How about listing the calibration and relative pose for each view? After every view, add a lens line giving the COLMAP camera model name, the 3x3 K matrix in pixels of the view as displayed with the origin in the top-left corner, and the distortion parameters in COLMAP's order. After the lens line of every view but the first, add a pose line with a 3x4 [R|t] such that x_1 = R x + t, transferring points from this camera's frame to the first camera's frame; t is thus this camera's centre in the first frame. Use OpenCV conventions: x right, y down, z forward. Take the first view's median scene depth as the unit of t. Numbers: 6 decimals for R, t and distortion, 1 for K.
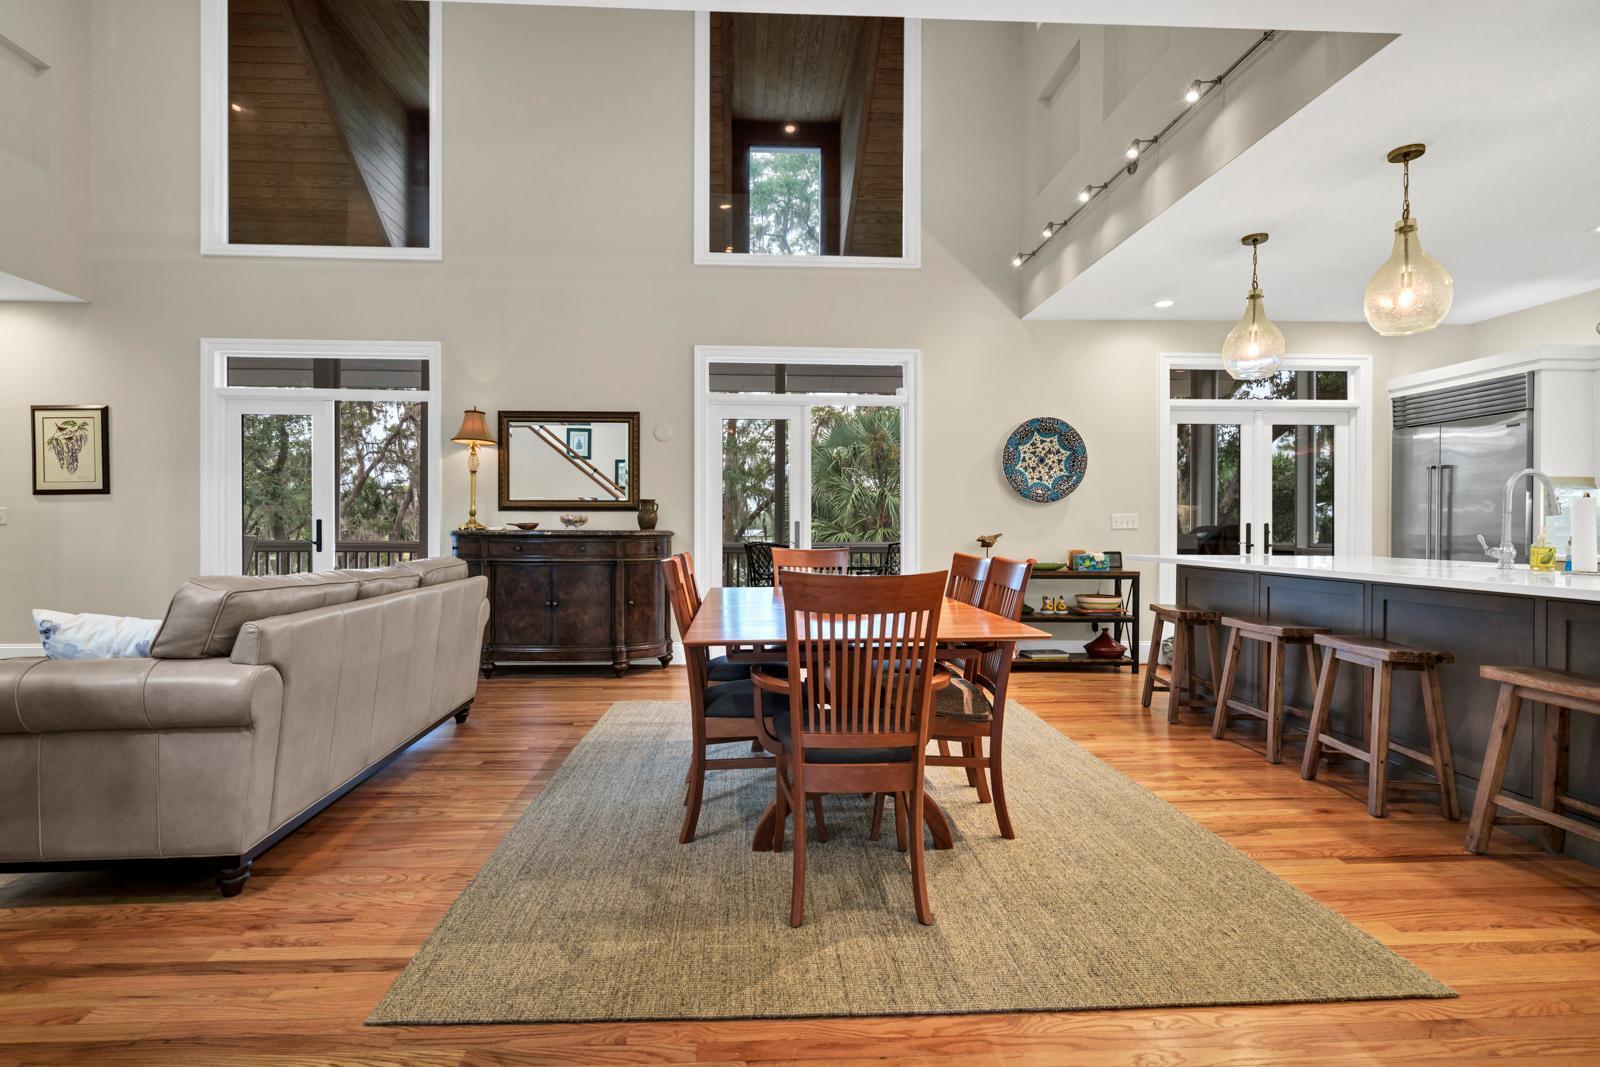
lens RADIAL K [[698.2, 0, 800.0], [0, 698.2, 533.5], [0, 0, 1]] dist [-0.003334, 0.000467]
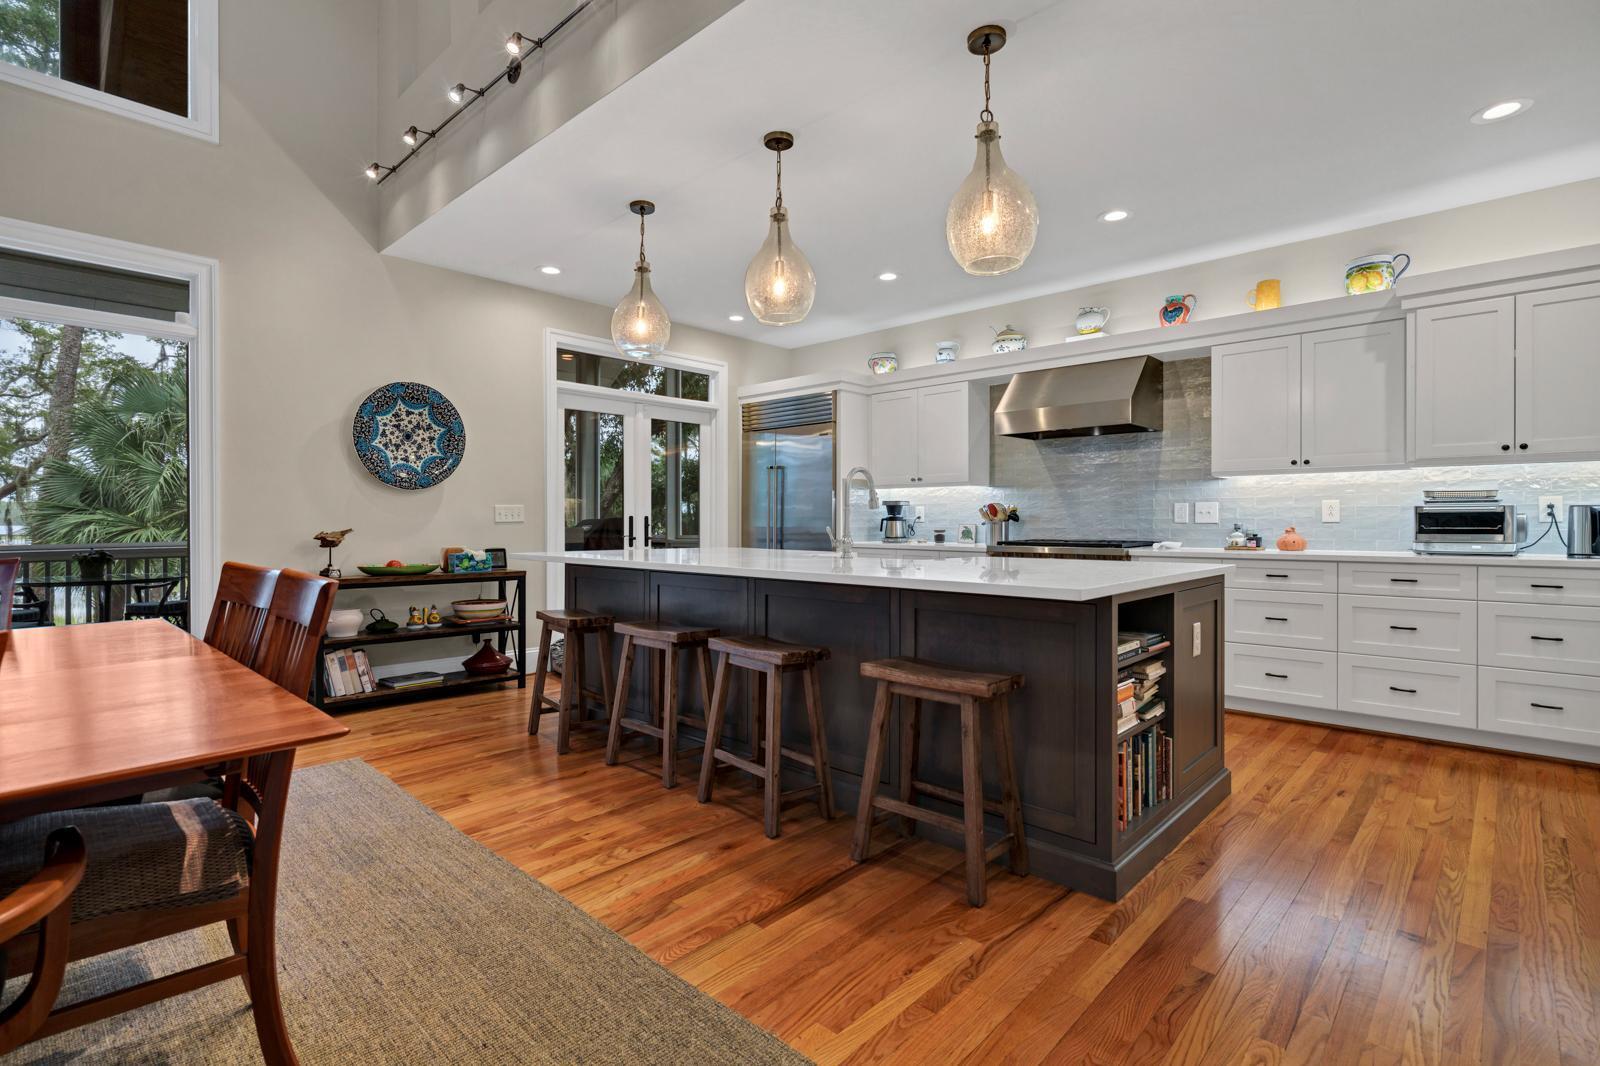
lens RADIAL K [[776.6, 0, 802.4], [0, 776.6, 522.3], [0, 0, 1]] dist [-0.004023, 0.000125]
pose [[0.701269, -0.002227, 0.712893, 0.068456], [0.007093, 0.999967, -0.003854, -0.000300], [-0.712861, 0.007759, 0.701262, 0.131691]]
